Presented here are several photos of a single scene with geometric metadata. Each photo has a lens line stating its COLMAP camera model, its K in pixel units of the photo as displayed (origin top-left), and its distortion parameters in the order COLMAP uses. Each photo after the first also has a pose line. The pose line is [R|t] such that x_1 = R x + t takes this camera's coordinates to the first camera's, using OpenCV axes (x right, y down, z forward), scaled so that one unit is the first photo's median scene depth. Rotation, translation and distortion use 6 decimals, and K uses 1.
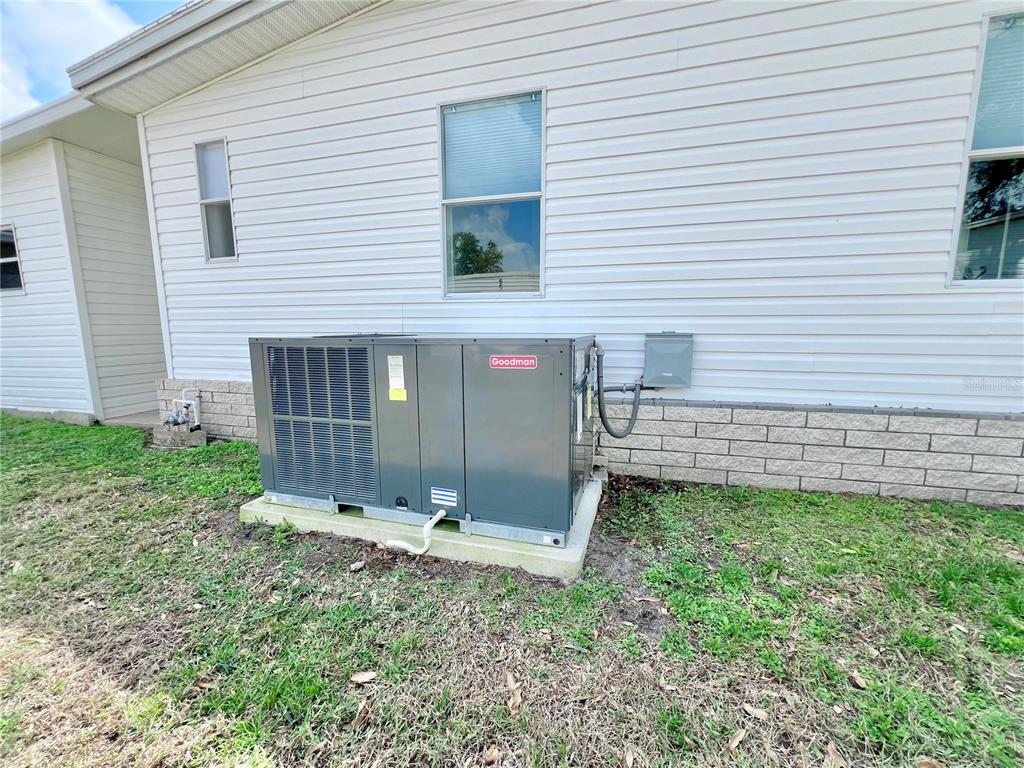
lens RADIAL K [[410.7, 0, 512.2], [0, 410.7, 376.6], [0, 0, 1]] dist [-0.002698, 0.000926]
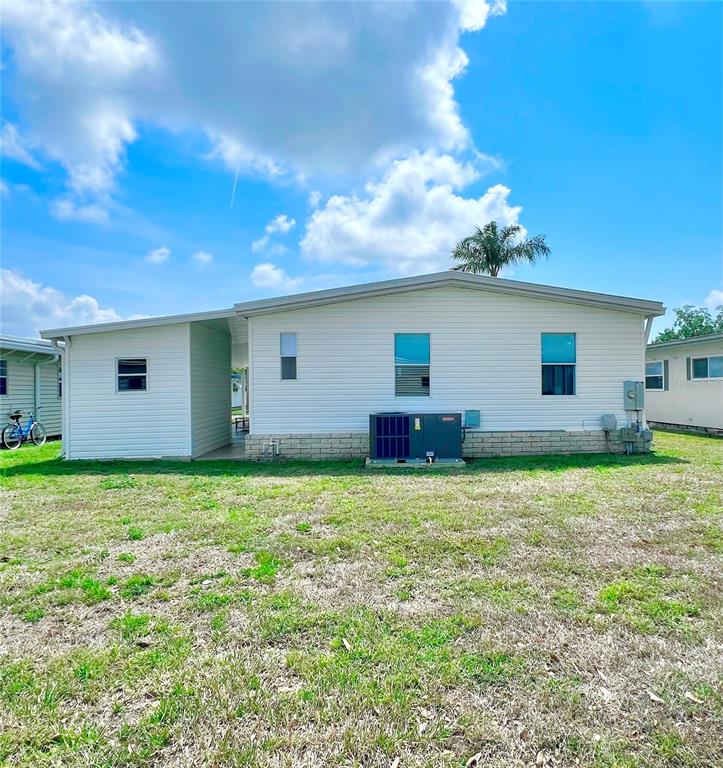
lens RADIAL K [[503.4, 0, 369.5], [0, 503.4, 382.9], [0, 0, 1]] dist [-0.002902, -0.003505]
pose [[0.957705, -0.003227, 0.287734, -1.585927], [0.042795, 0.990415, -0.131330, 0.171243], [-0.284552, 0.138089, 0.948663, -2.638314]]
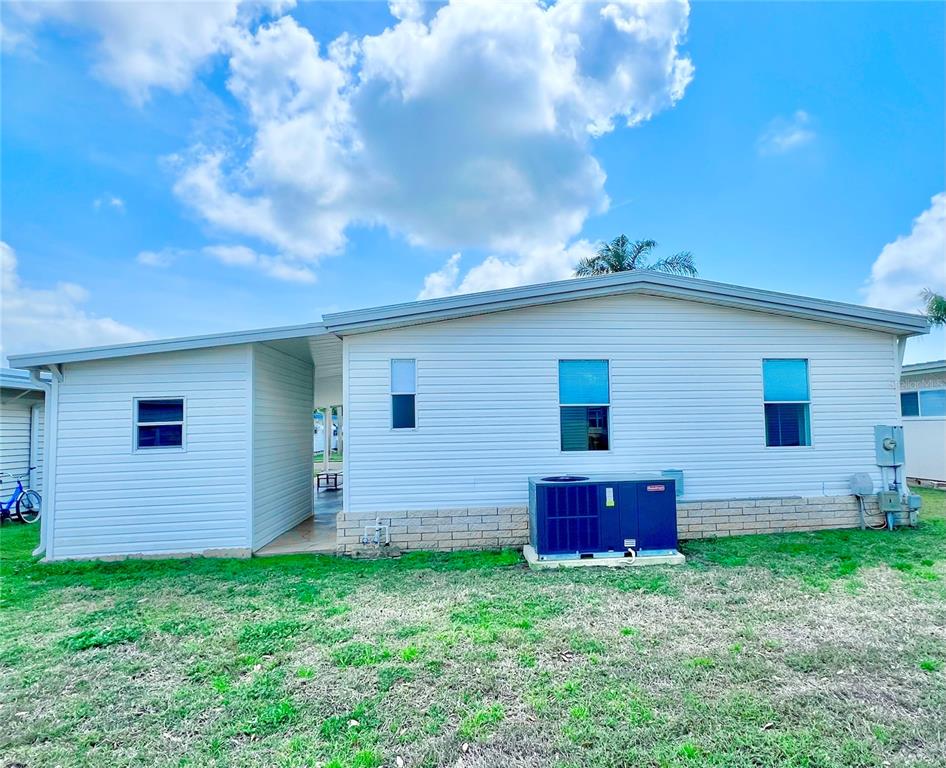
lens RADIAL K [[538.5, 0, 502.4], [0, 538.5, 384.3], [0, 0, 1]] dist [-0.002786, 0.001517]
pose [[0.932951, 0.011260, 0.359828, -1.595040], [0.061659, 0.979744, -0.190524, -0.064769], [-0.354685, 0.199936, 0.913359, -1.486287]]
